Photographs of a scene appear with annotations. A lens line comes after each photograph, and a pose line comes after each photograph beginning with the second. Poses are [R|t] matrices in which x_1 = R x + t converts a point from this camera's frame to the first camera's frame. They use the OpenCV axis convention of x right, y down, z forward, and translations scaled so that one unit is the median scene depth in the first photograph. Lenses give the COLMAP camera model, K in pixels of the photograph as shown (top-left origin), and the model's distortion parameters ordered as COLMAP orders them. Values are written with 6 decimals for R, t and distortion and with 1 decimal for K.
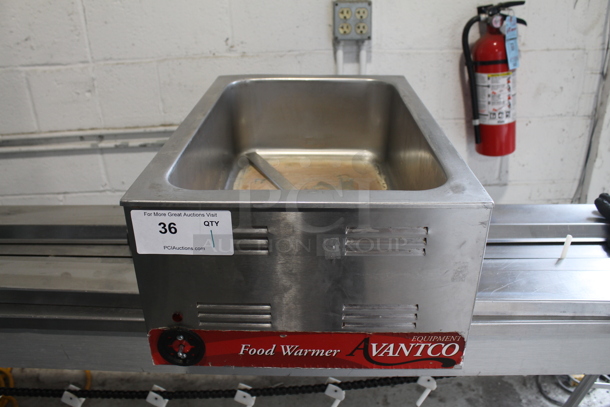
lens RADIAL K [[493.8, 0, 305.0], [0, 493.8, 203.5], [0, 0, 1]] dist [-0.181076, 0.122291]
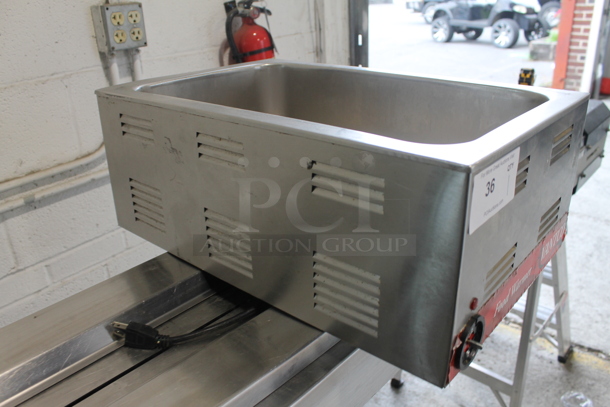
lens RADIAL K [[493.8, 0, 305.0], [0, 493.8, 203.5], [0, 0, 1]] dist [-0.181076, 0.122291]
pose [[0.644838, -0.311540, 0.697945, -0.371753], [0.355128, 0.930729, 0.087341, -0.038578], [-0.676808, 0.191539, 0.710805, 0.220759]]
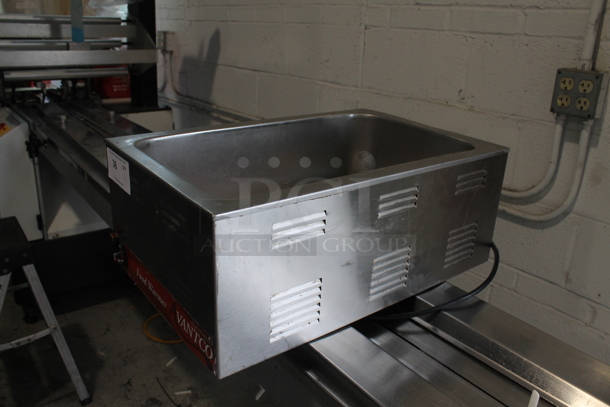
lens RADIAL K [[493.8, 0, 305.0], [0, 493.8, 203.5], [0, 0, 1]] dist [-0.181076, 0.122291]
pose [[0.632944, 0.316868, -0.706383, 0.429614], [-0.385778, 0.920149, 0.067088, -0.062288], [0.671235, 0.230044, 0.704644, 0.116854]]
